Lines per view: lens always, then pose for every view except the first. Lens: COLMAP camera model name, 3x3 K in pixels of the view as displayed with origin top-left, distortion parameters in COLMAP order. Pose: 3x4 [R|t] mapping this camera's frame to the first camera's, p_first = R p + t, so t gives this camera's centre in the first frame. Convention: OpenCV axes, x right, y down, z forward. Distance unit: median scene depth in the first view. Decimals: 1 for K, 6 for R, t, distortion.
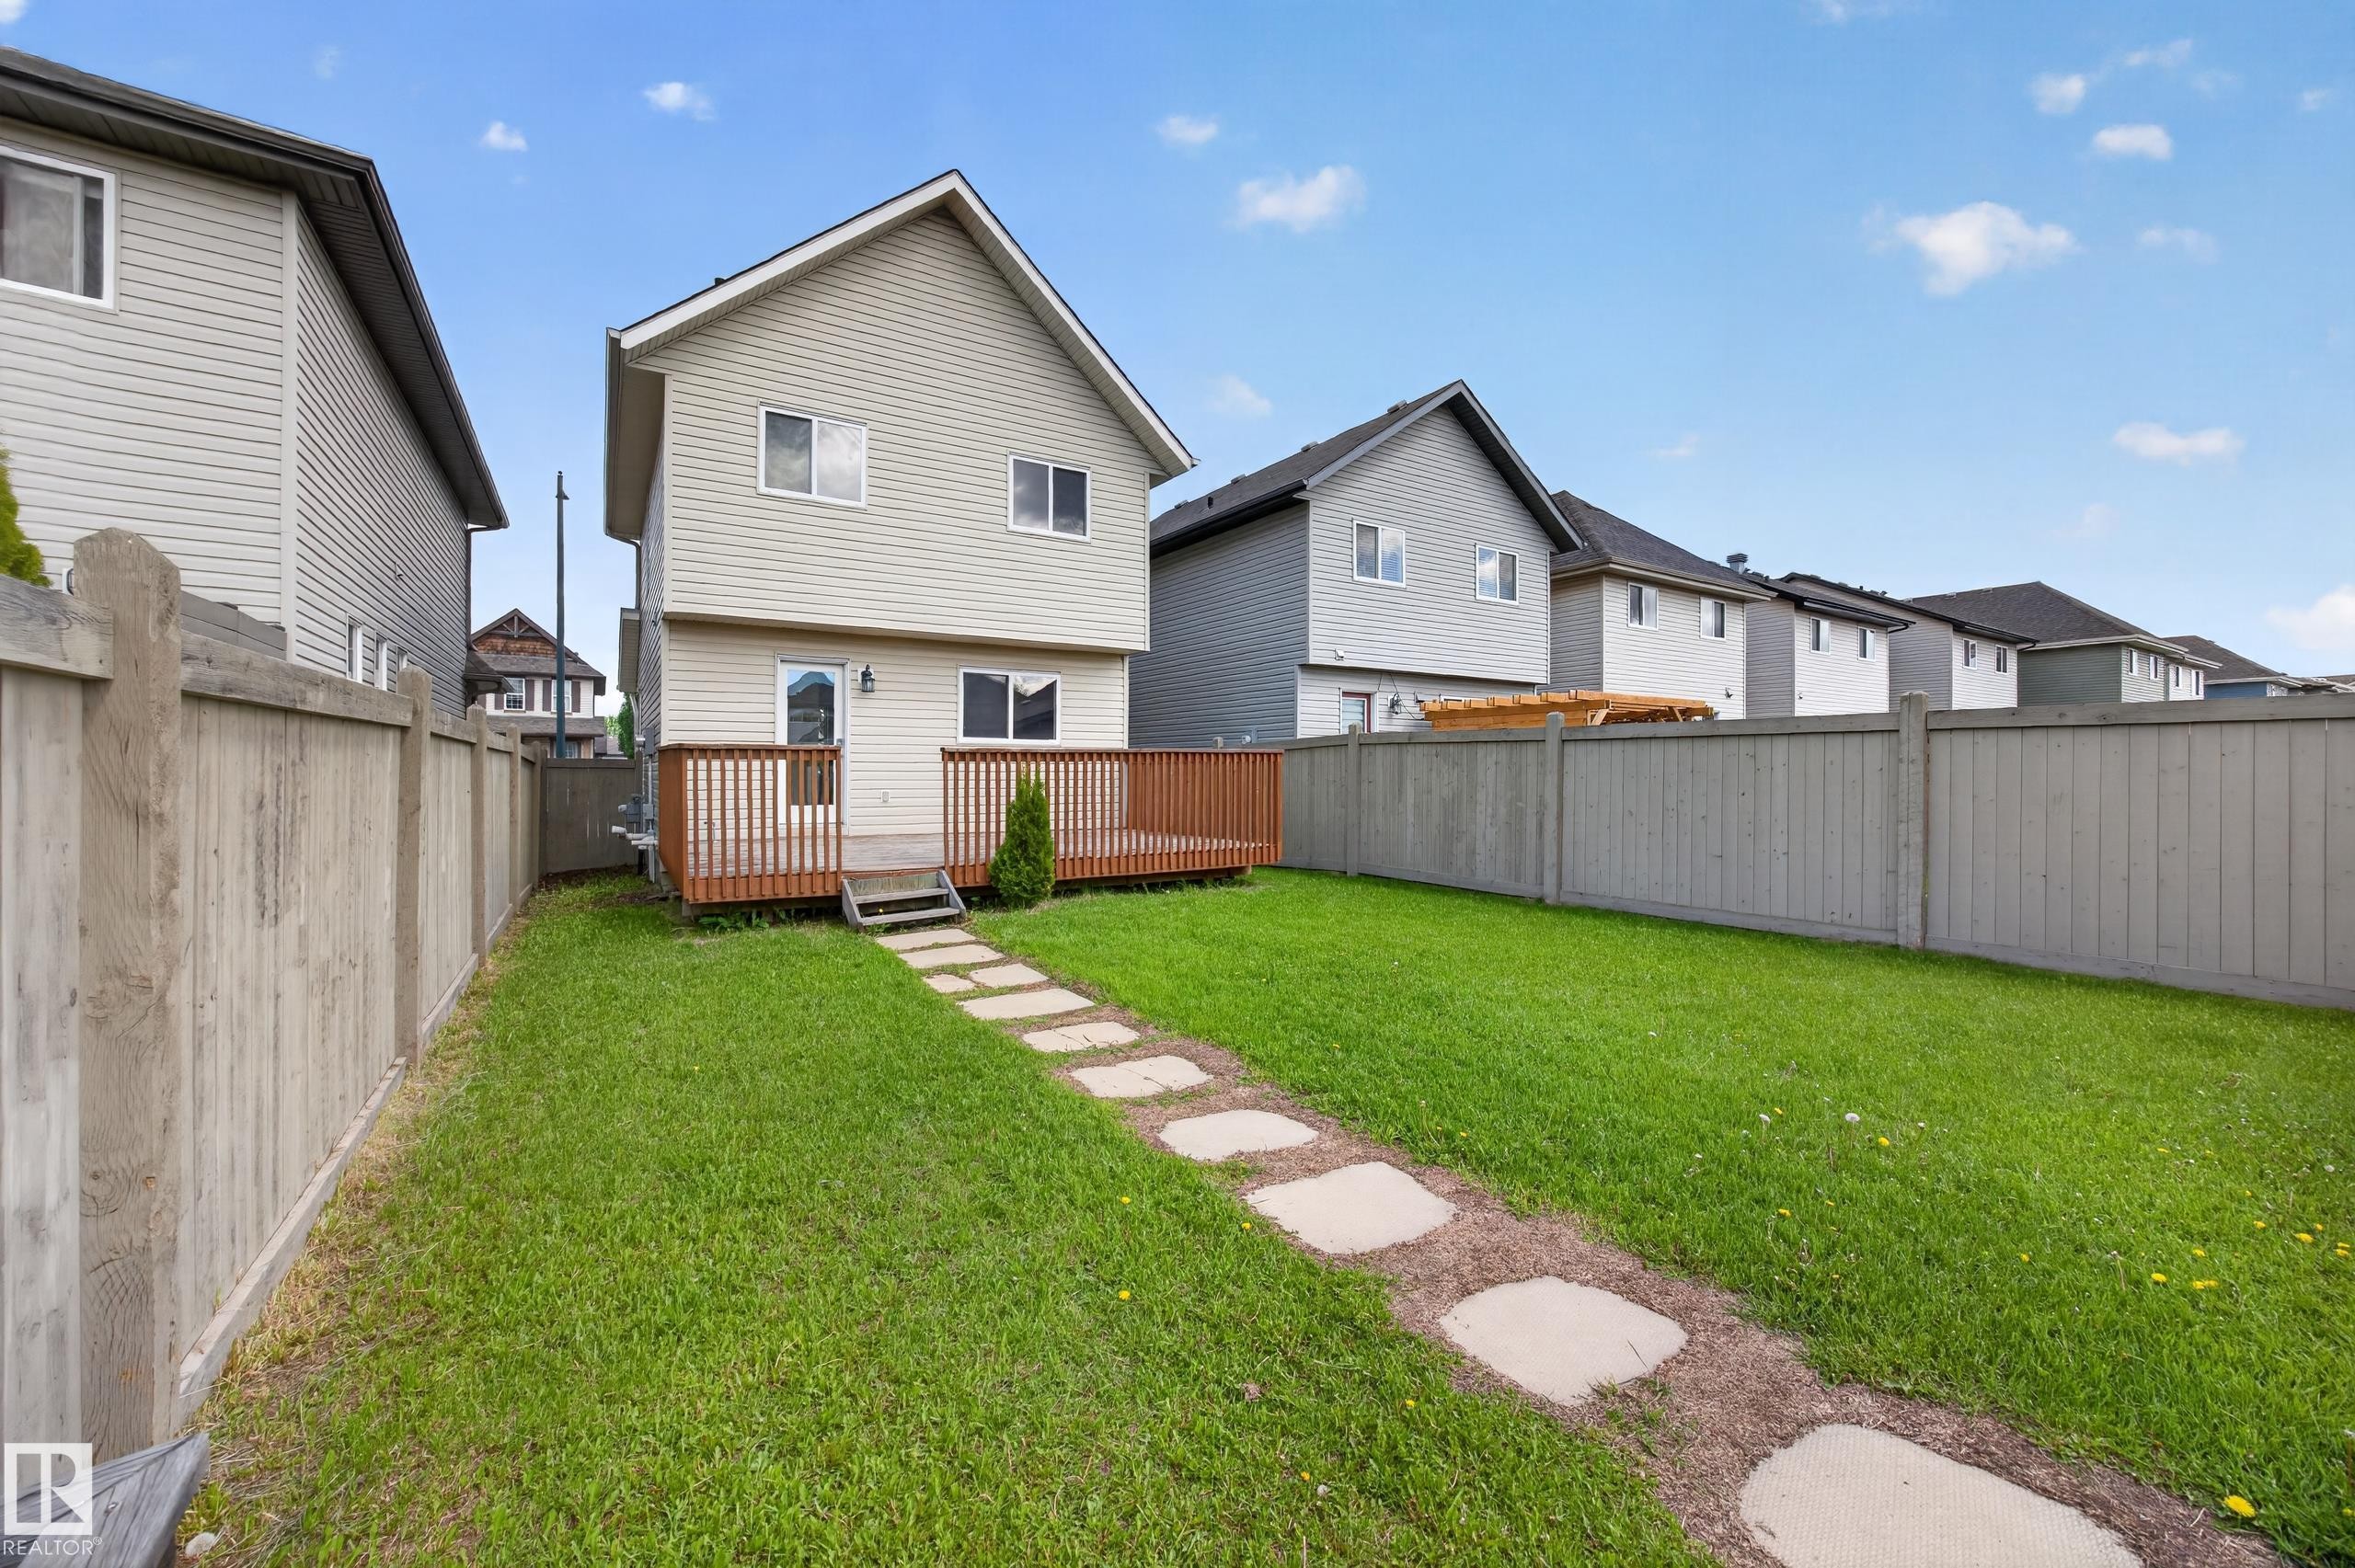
lens RADIAL K [[914.3, 0, 1177.3], [0, 914.3, 783.2], [0, 0, 1]] dist [-0.020301, 0.004628]
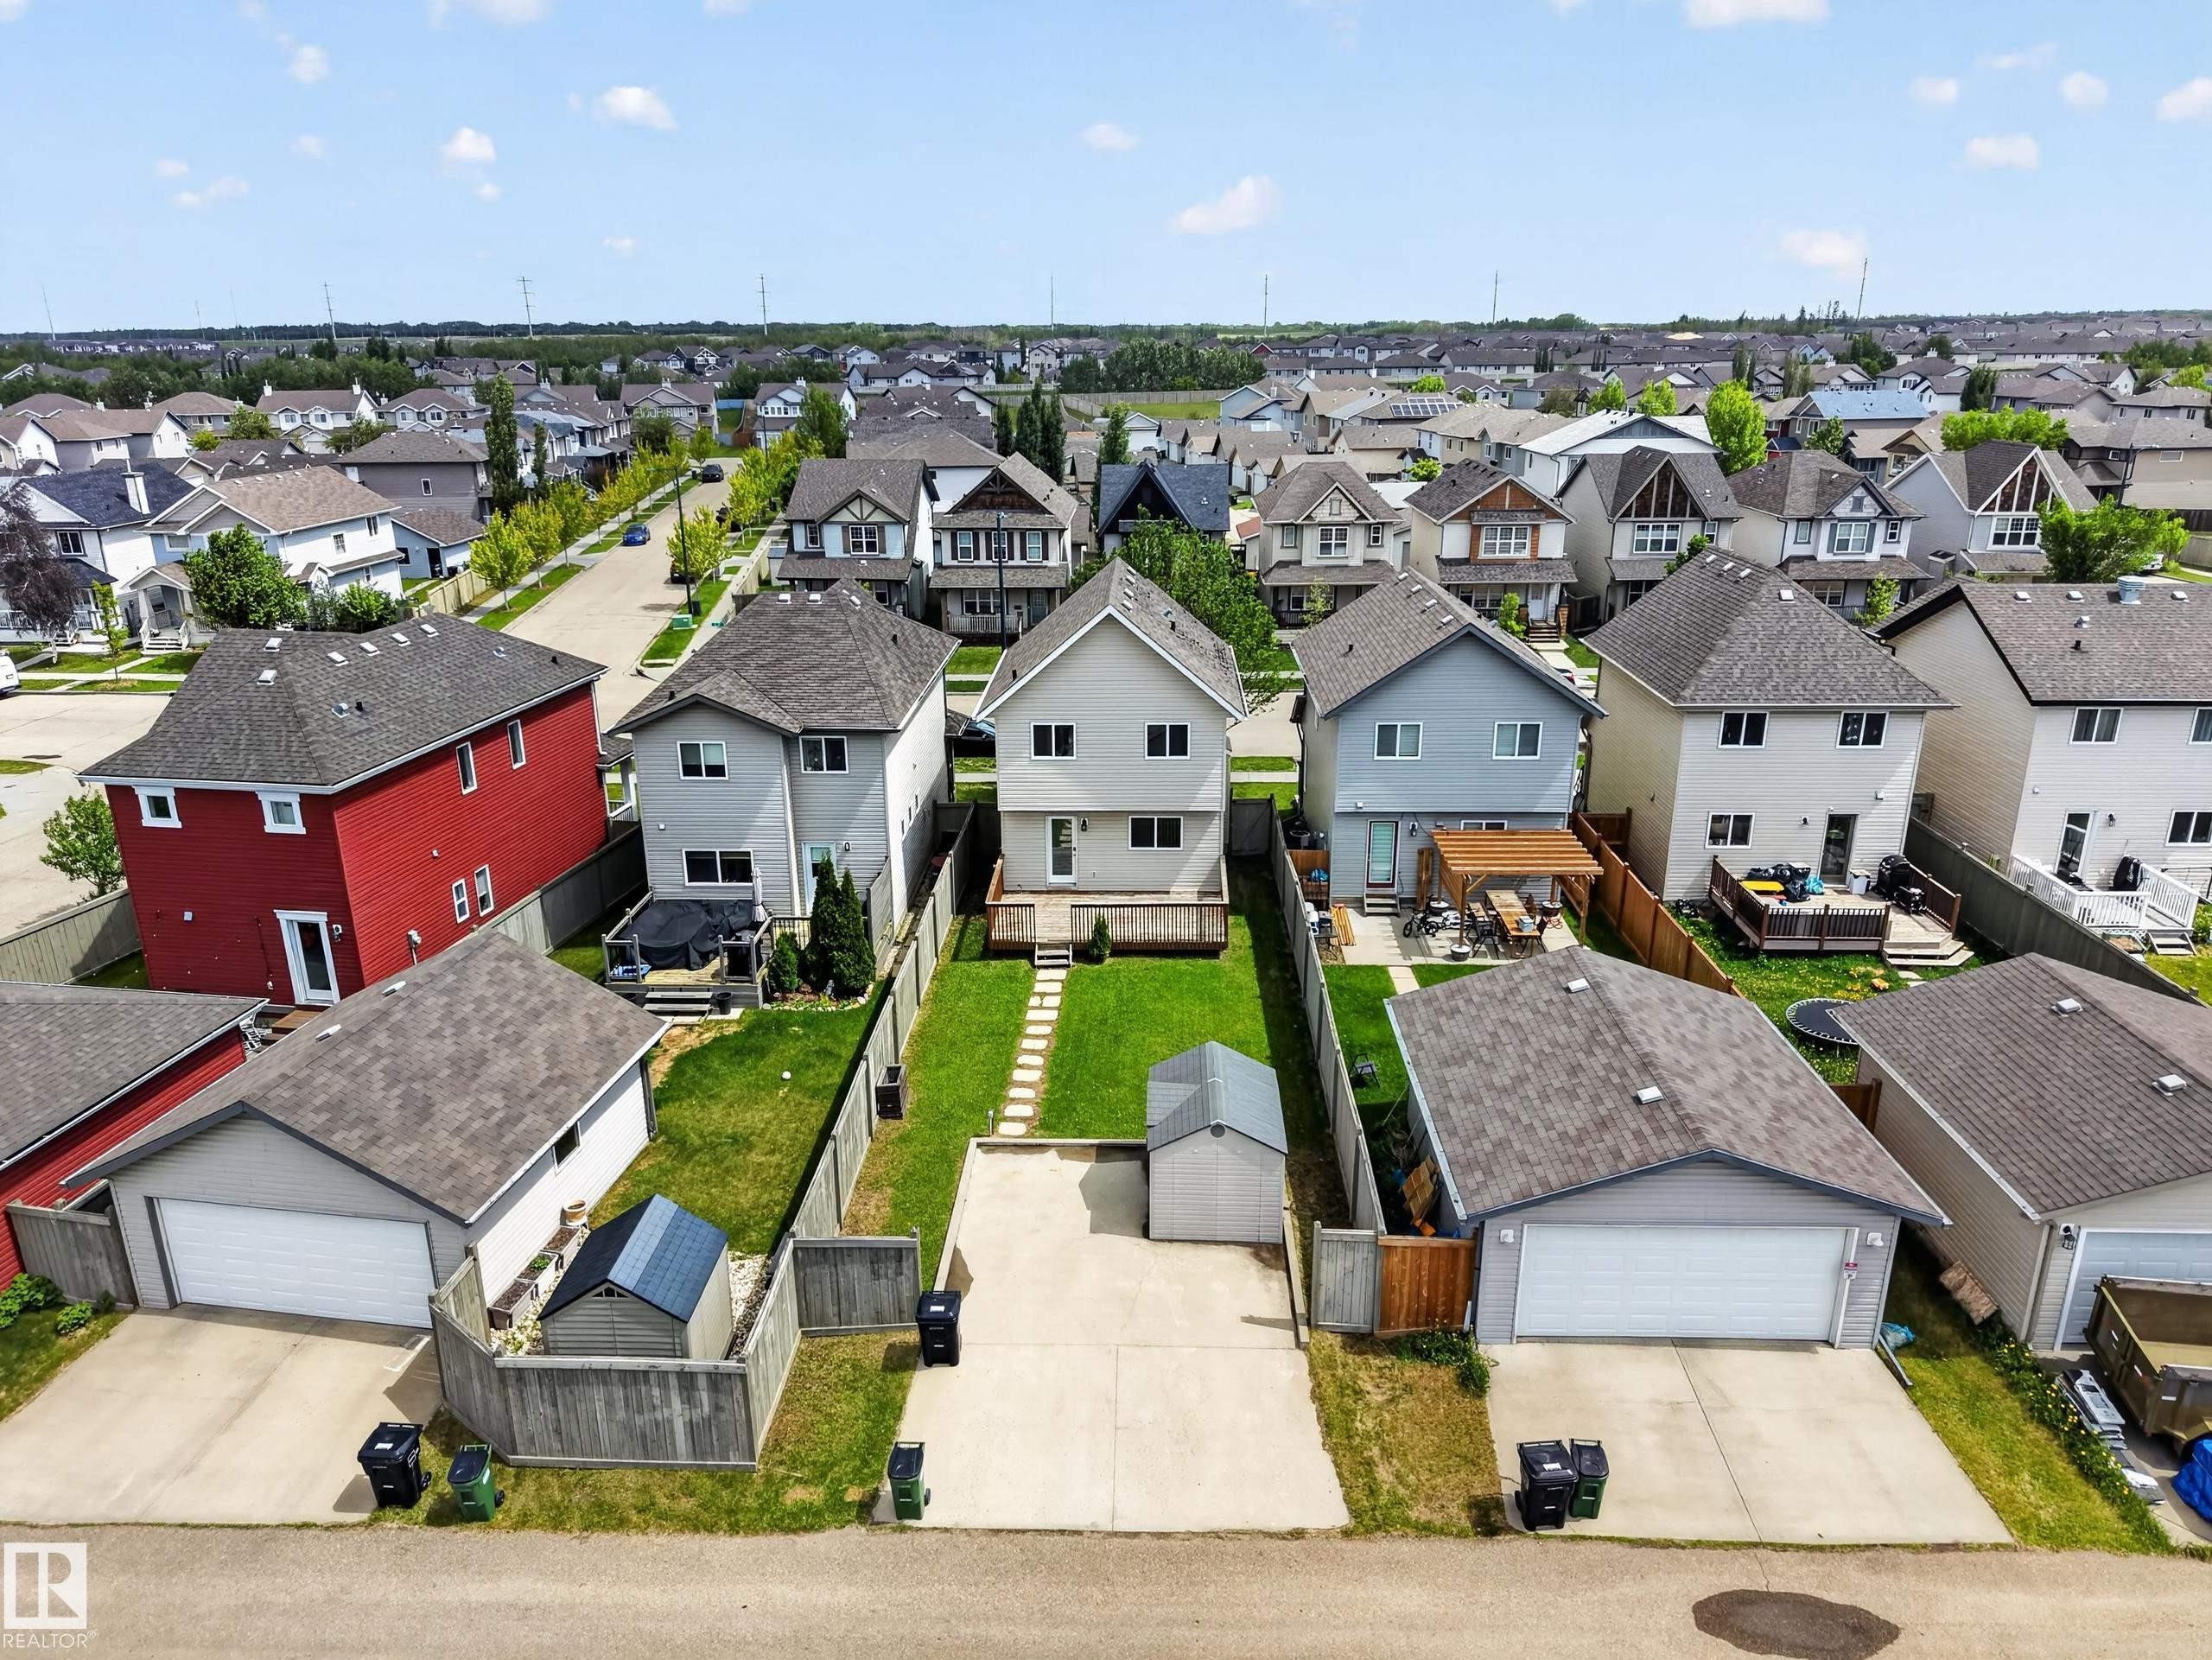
lens RADIAL K [[1488.0, 0, 1100.4], [0, 1488.0, 845.0], [0, 0, 1]] dist [0.036357, -0.052198]
pose [[0.823080, 0.171742, -0.541336, 1.623545], [0.006795, 0.950134, 0.311768, -1.177092], [0.567885, -0.260289, 0.780869, -1.757269]]
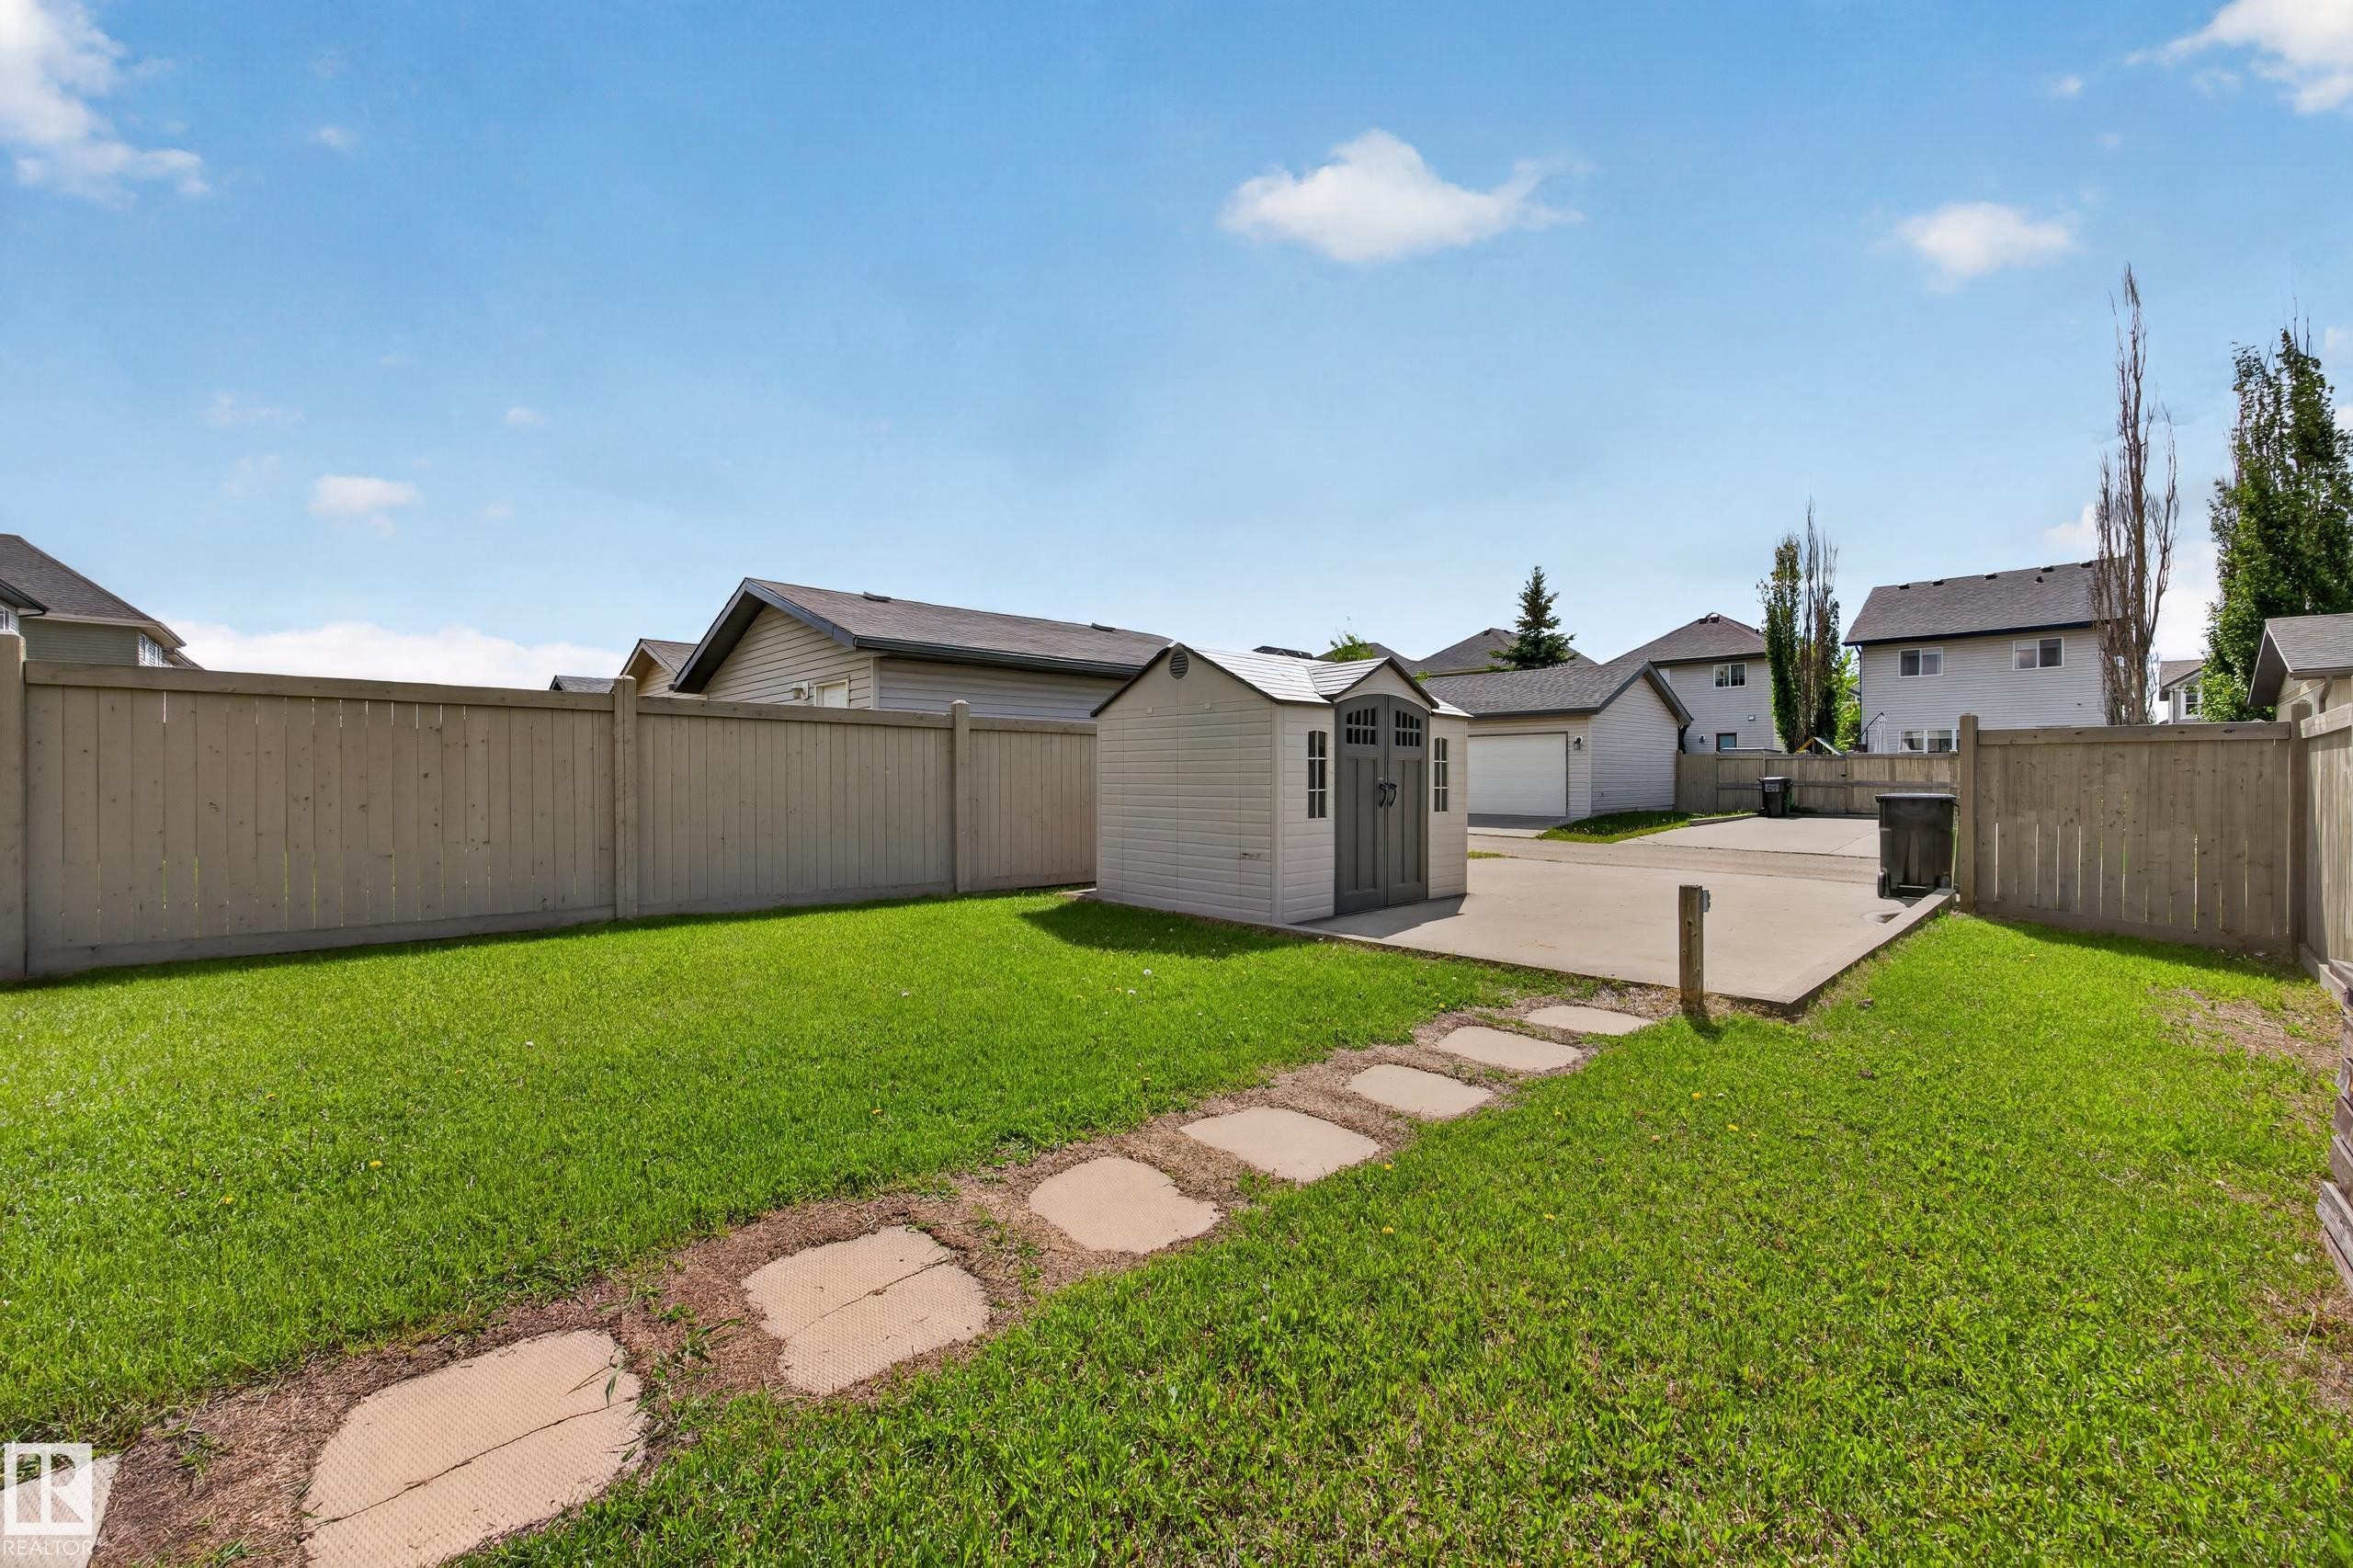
lens RADIAL K [[913.7, 0, 1183.4], [0, 913.7, 777.5], [0, 0, 1]] dist [-0.020301, 0.004628]
pose [[-0.190603, -0.005784, 0.981650, -0.212843], [0.009284, 0.999927, 0.007695, 0.009792], [-0.981623, 0.010580, -0.190535, 0.342799]]
